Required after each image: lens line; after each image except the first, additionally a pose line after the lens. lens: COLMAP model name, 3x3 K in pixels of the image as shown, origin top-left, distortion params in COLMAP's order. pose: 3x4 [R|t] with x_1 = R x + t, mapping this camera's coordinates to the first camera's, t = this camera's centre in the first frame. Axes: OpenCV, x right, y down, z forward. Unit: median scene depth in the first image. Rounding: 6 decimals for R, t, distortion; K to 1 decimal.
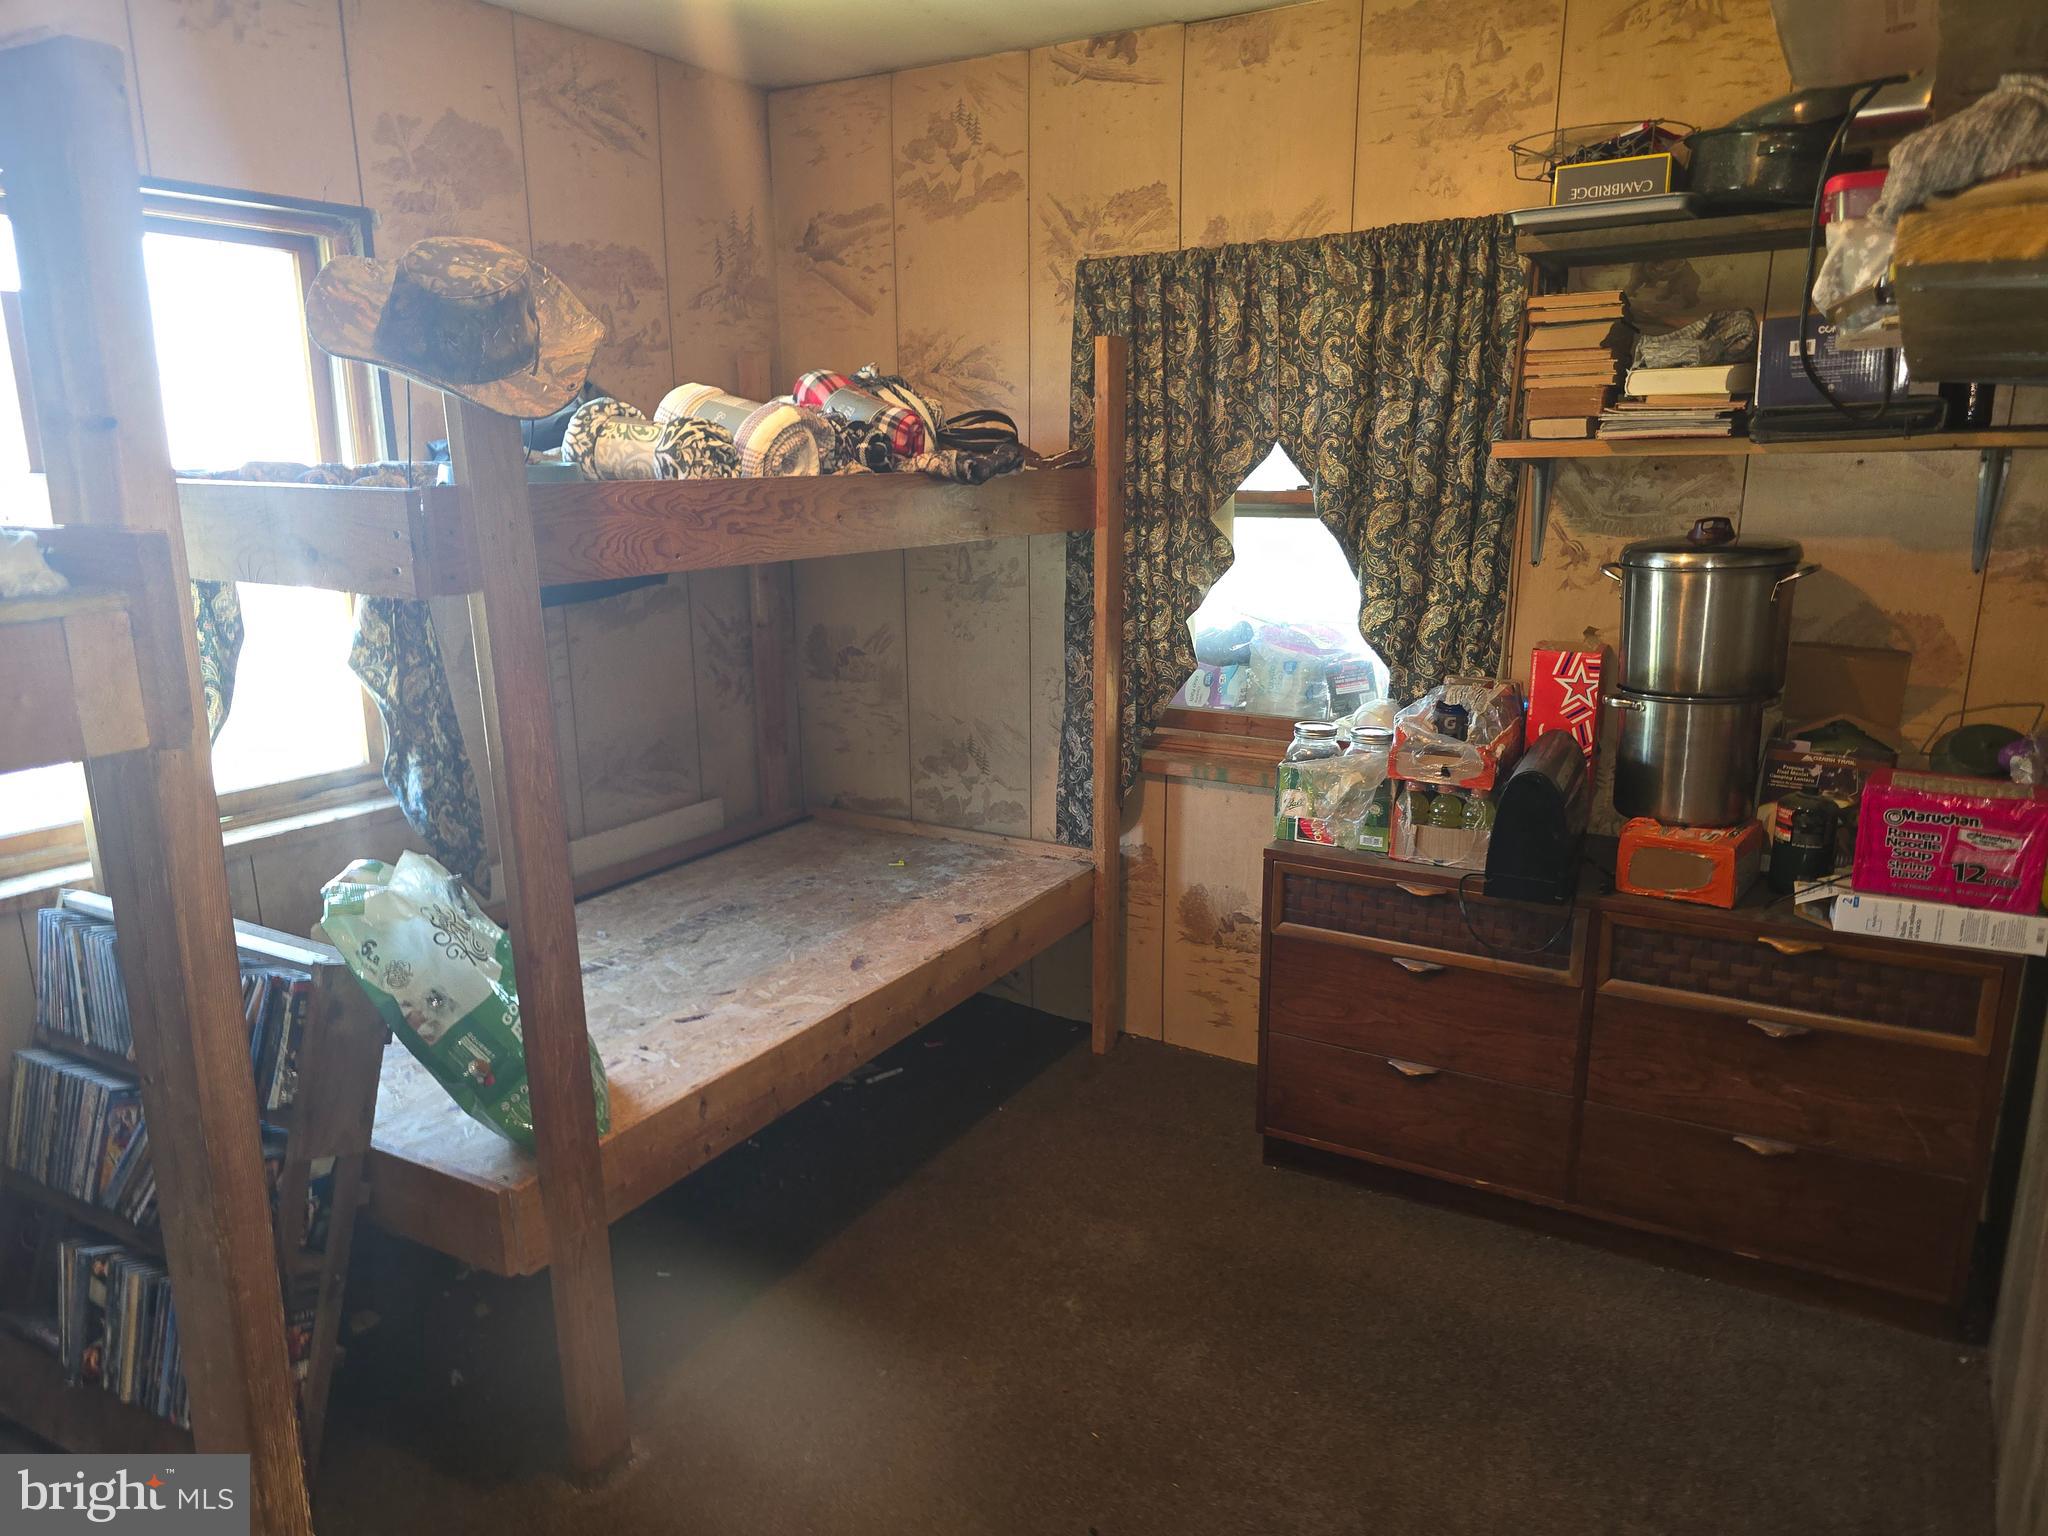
lens RADIAL K [[1393.2, 0, 1019.1], [0, 1393.2, 765.6], [0, 0, 1]] dist [0.051113, -0.040562]
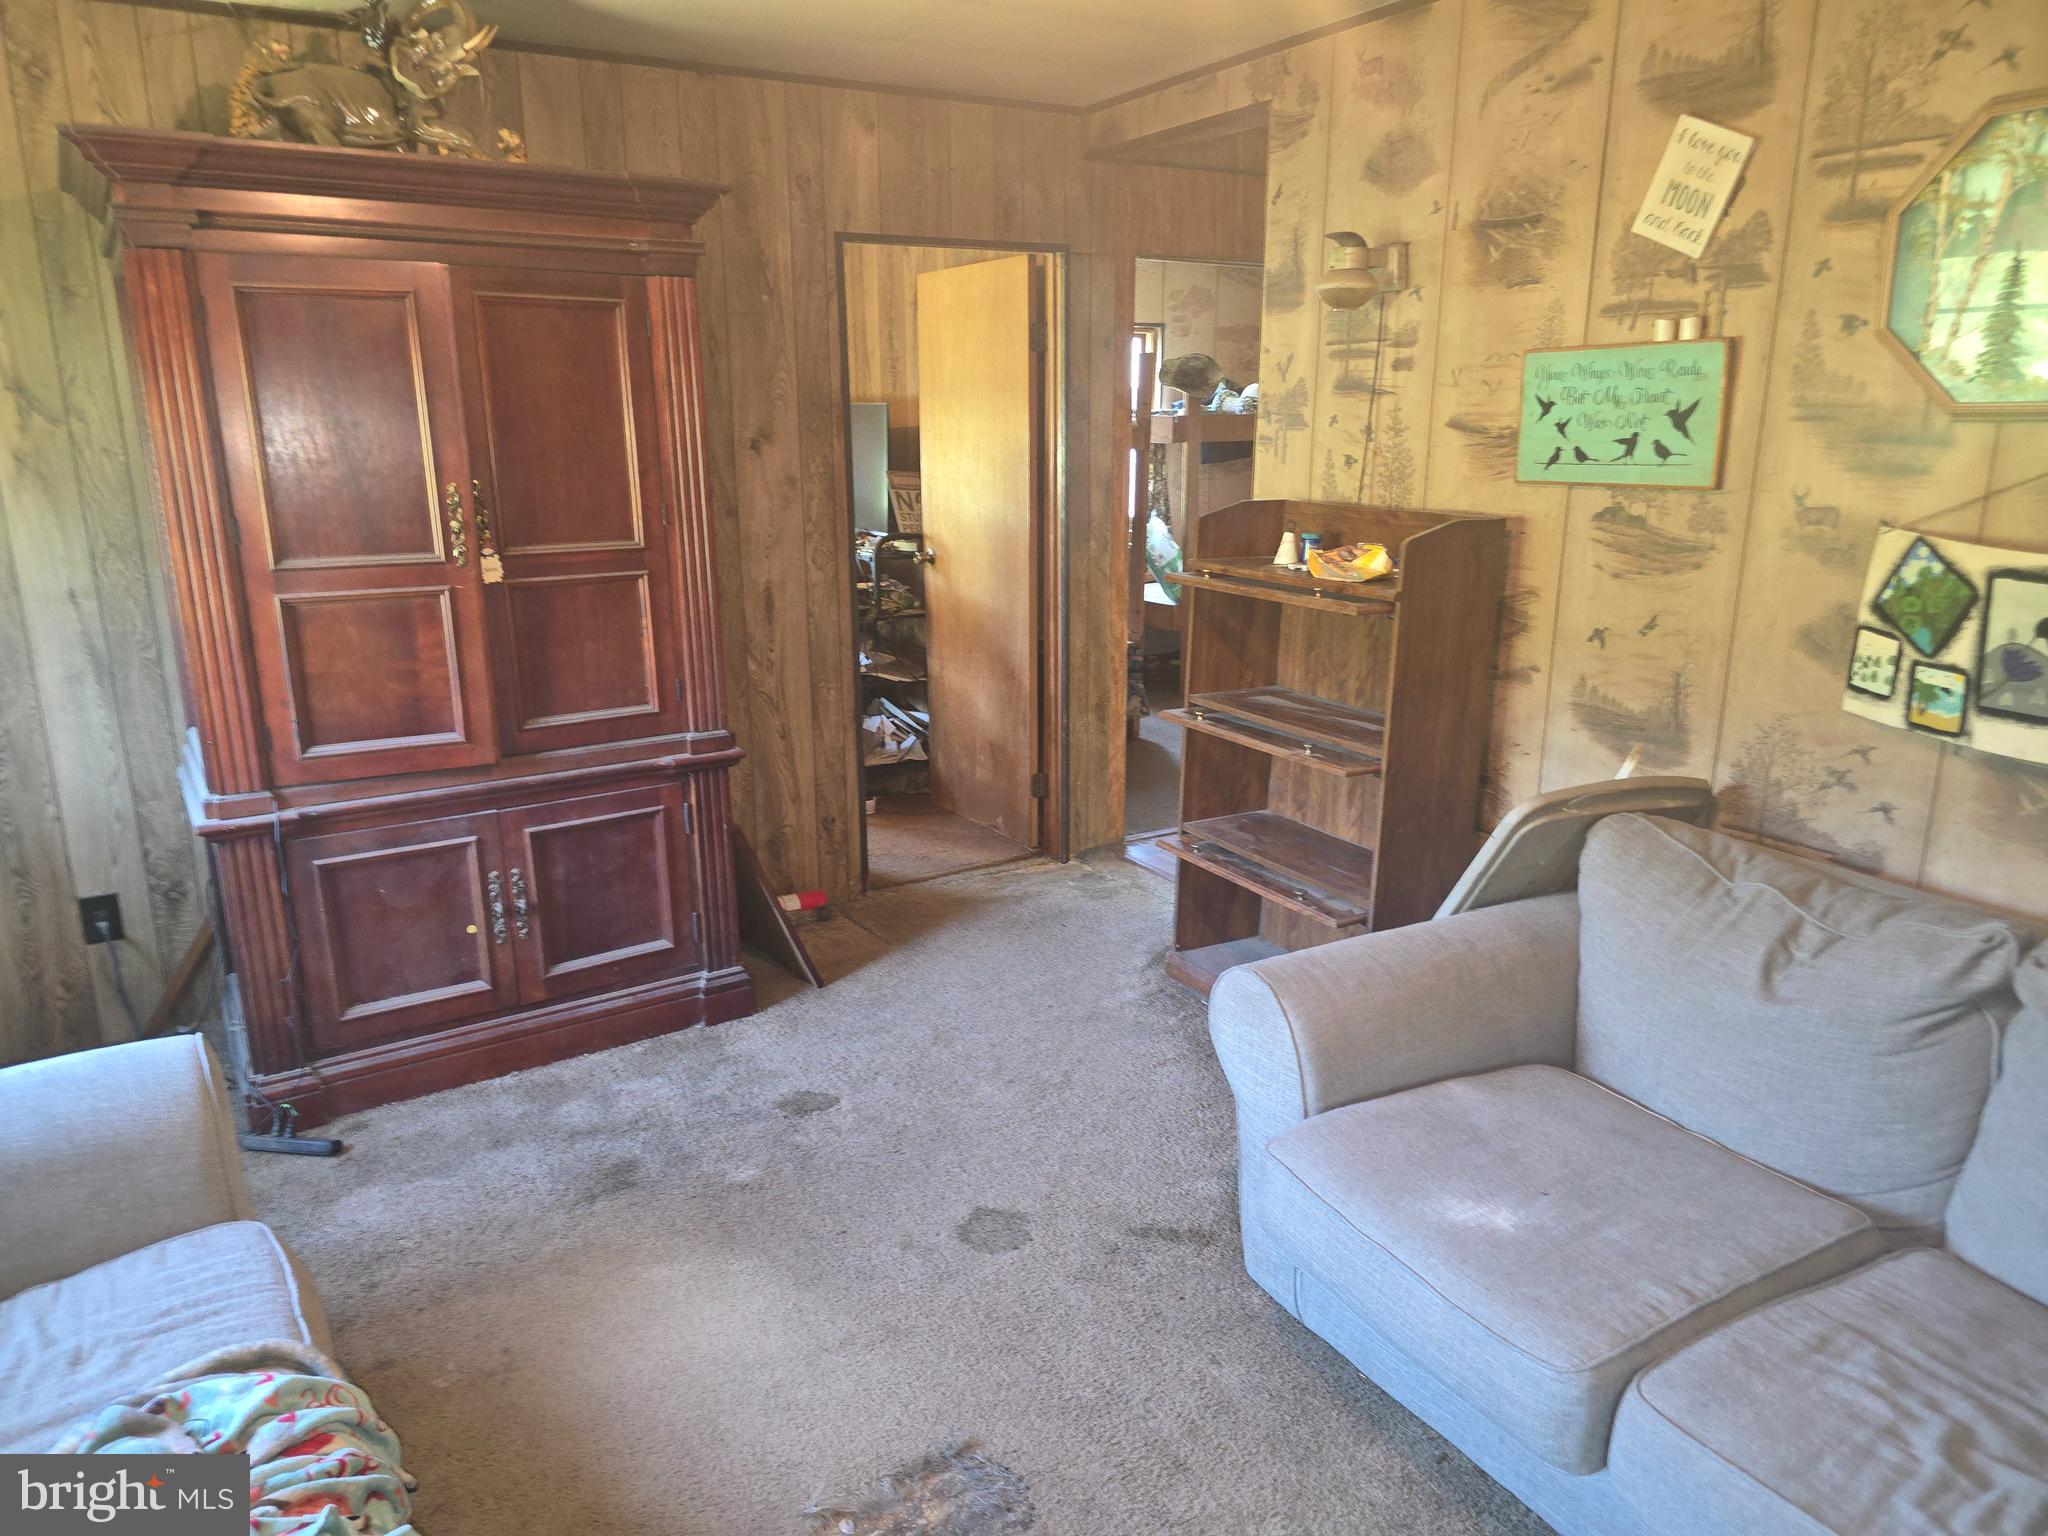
lens RADIAL K [[1393.2, 0, 1008.9], [0, 1393.2, 785.7], [0, 0, 1]] dist [0.051113, -0.040562]
pose [[0.891079, 0.127420, -0.435594, 0.662388], [-0.107442, 0.991722, 0.070308, 0.404419], [0.440947, -0.015849, 0.897393, -1.818830]]
